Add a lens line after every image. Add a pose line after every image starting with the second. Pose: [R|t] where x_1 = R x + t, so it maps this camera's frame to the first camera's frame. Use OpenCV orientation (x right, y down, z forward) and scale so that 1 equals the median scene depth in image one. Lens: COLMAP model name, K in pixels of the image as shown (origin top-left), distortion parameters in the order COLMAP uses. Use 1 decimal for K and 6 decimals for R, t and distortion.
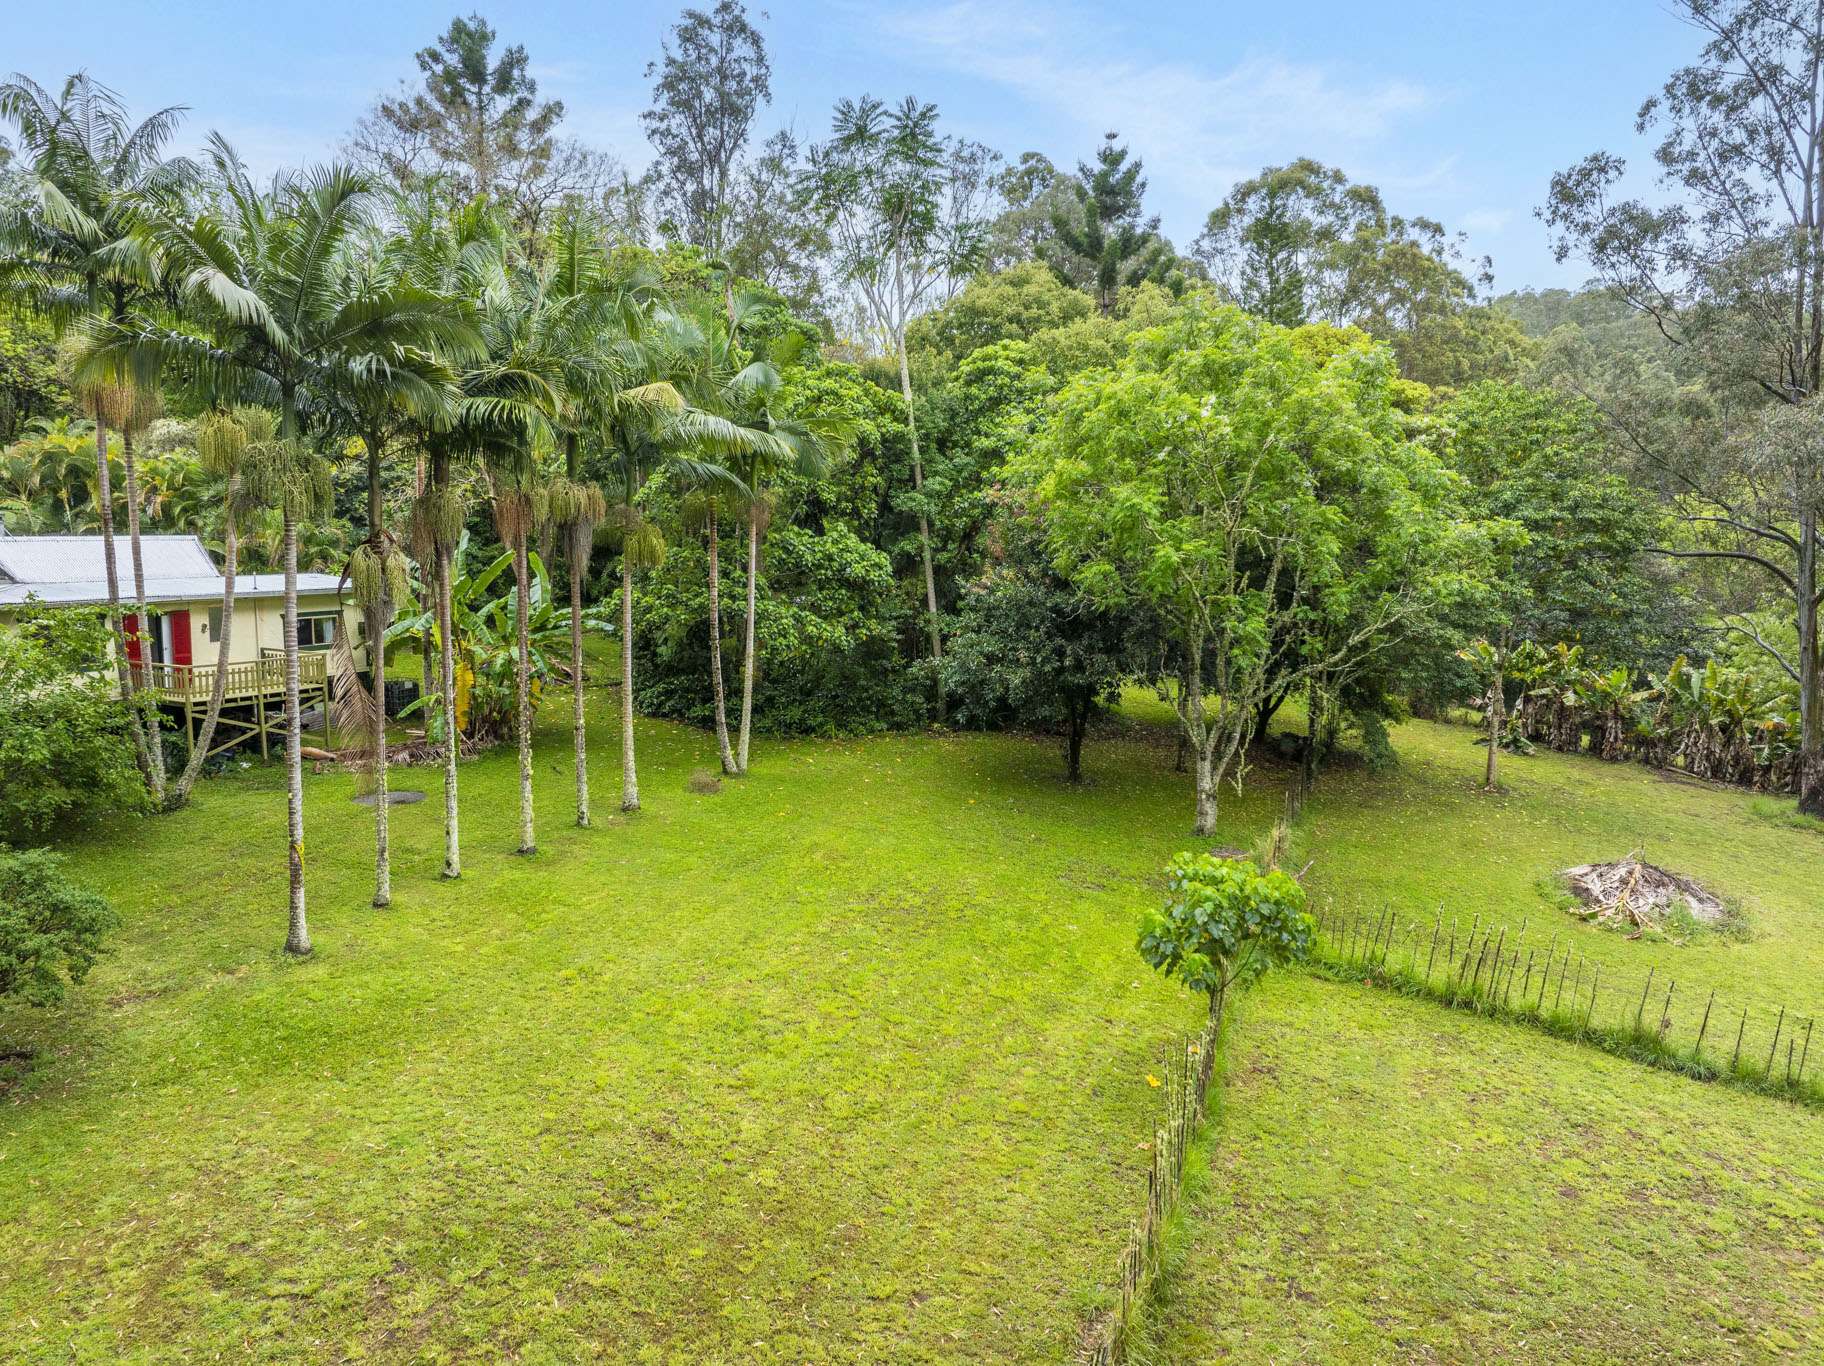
lens RADIAL K [[1290.5, 0, 910.6], [0, 1290.5, 679.0], [0, 0, 1]] dist [-0.038125, 0.000888]
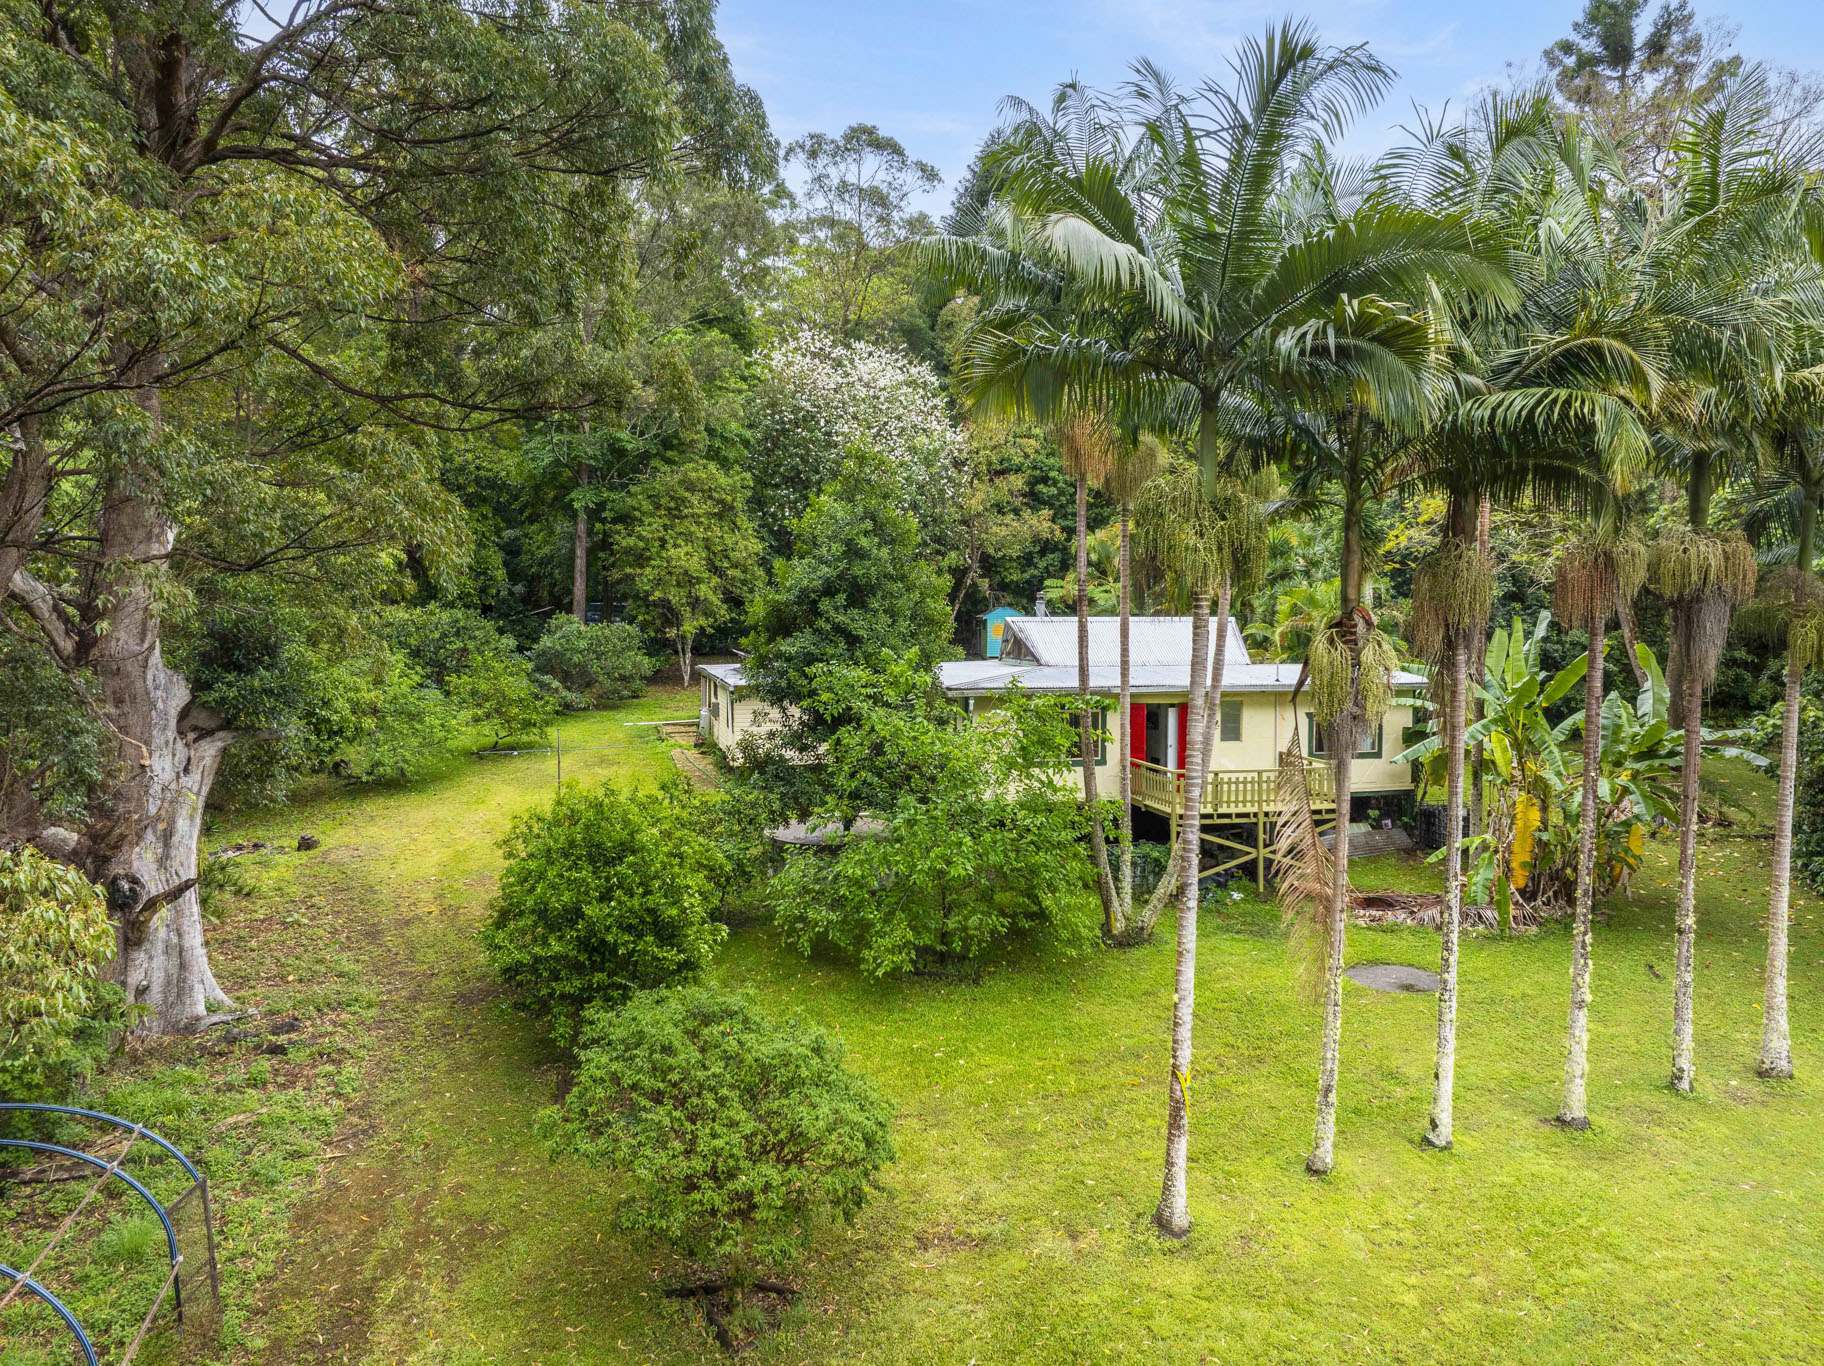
lens RADIAL K [[1290.5, 0, 910.6], [0, 1290.5, 679.0], [0, 0, 1]] dist [-0.038125, 0.000888]
pose [[0.668187, 0.035959, -0.743123, -0.061395], [-0.084564, 0.996029, -0.027839, -0.034986], [0.739171, 0.081443, 0.668575, 0.327019]]
